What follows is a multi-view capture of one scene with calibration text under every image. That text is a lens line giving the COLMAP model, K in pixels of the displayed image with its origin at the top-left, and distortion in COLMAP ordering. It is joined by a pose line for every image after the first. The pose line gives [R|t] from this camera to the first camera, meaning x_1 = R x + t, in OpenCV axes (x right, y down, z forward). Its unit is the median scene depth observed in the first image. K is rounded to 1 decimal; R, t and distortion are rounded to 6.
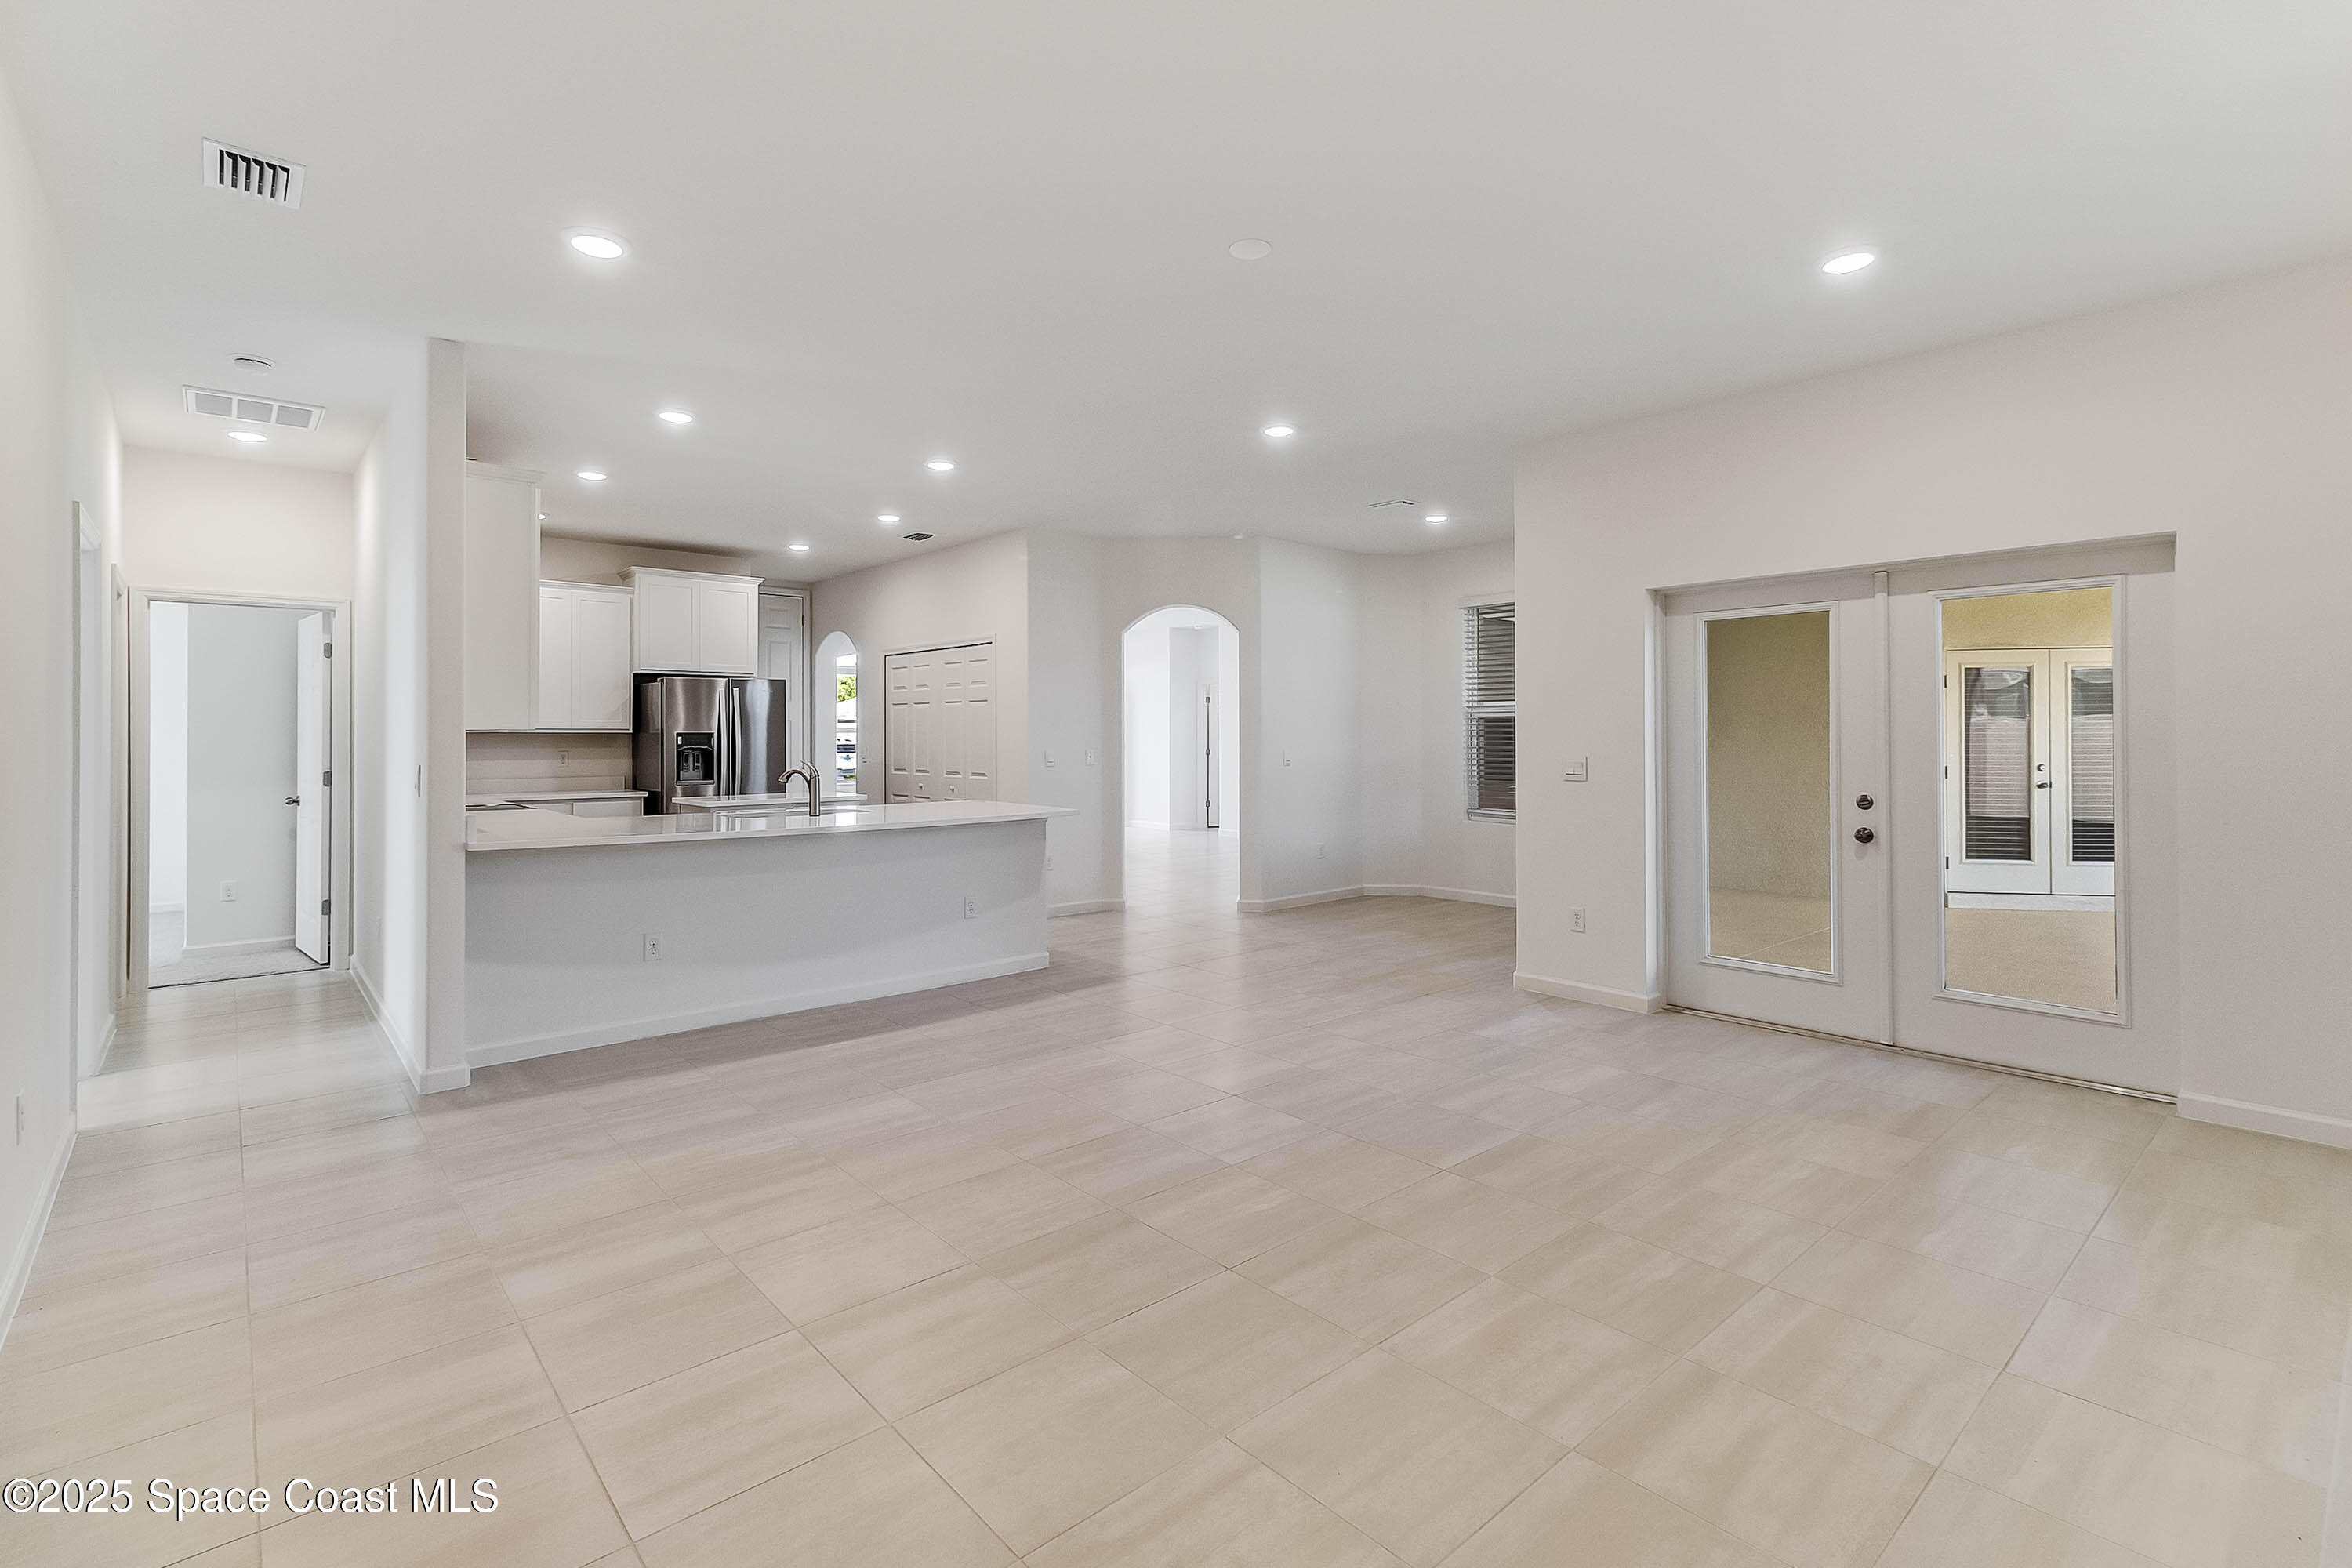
lens RADIAL K [[1077.9, 0, 1179.2], [0, 1077.9, 729.3], [0, 0, 1]] dist [0.012780, 0.000263]
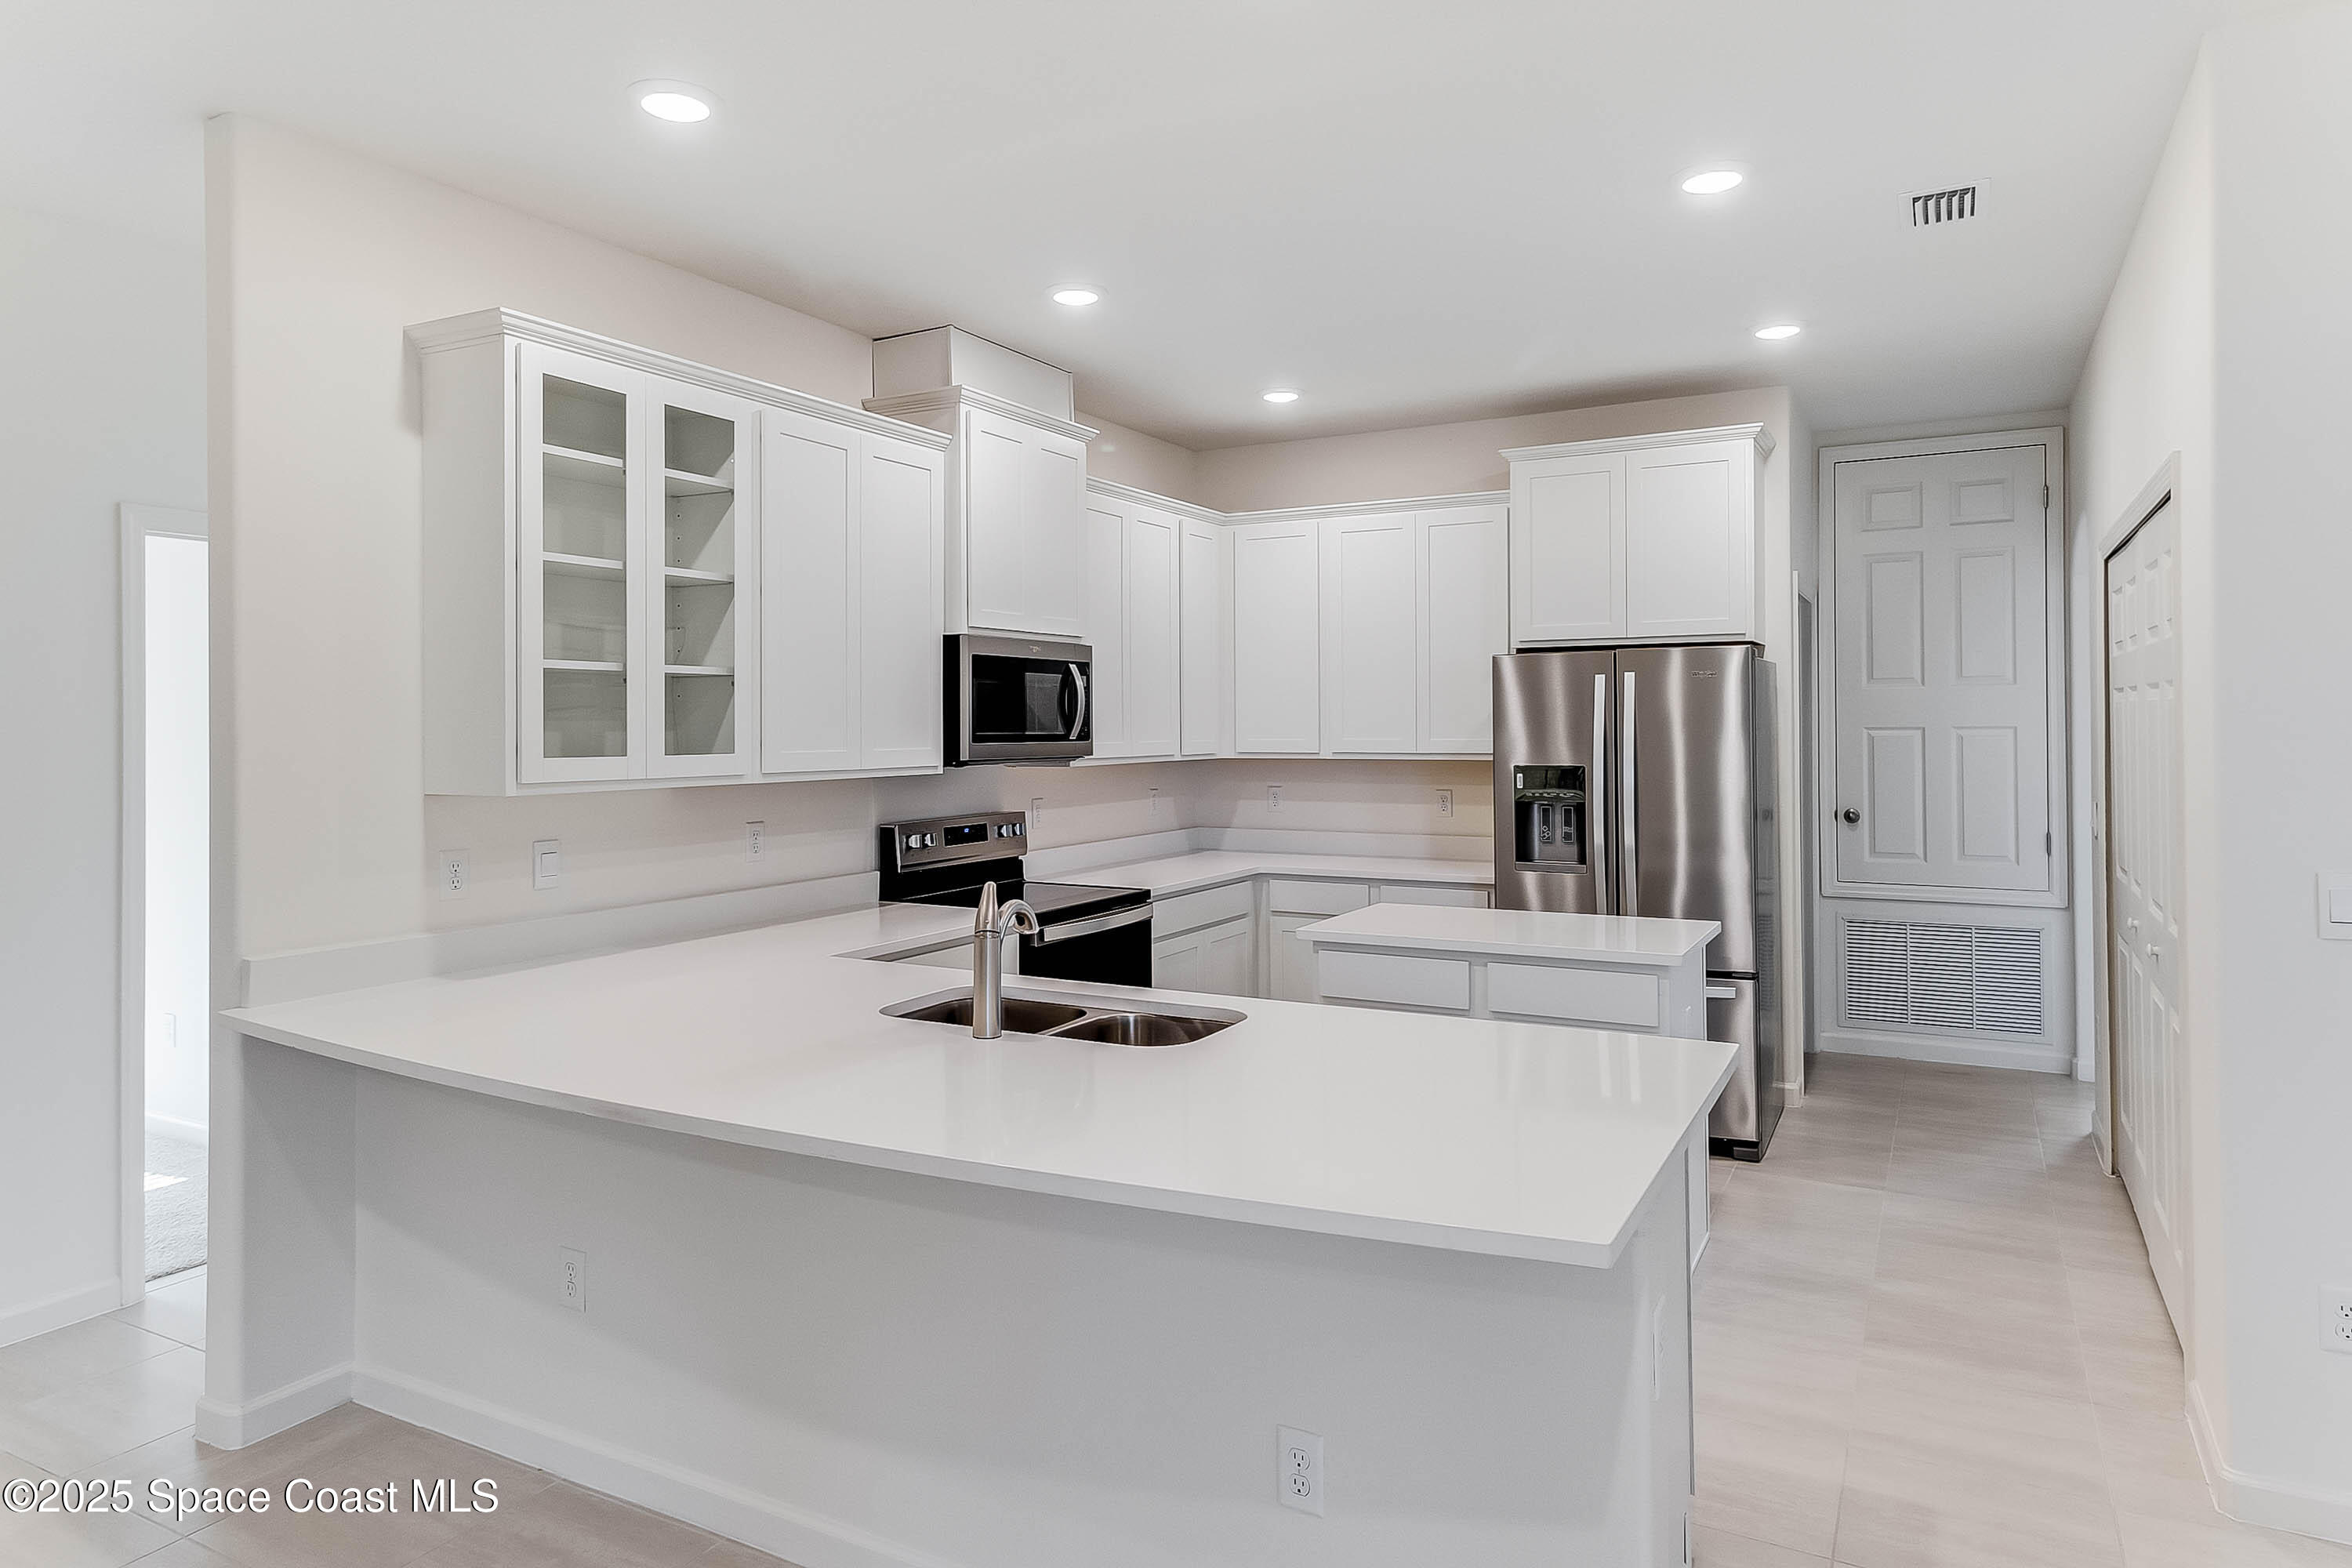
lens RADIAL K [[1405.0, 0, 1175.8], [0, 1405.0, 715.6], [0, 0, 1]] dist [-0.000524, 0.000183]
pose [[0.331581, -0.008463, -0.943389, 0.095094], [0.011173, 0.999925, -0.005044, -0.017464], [0.943361, -0.008868, 0.331651, 0.614390]]
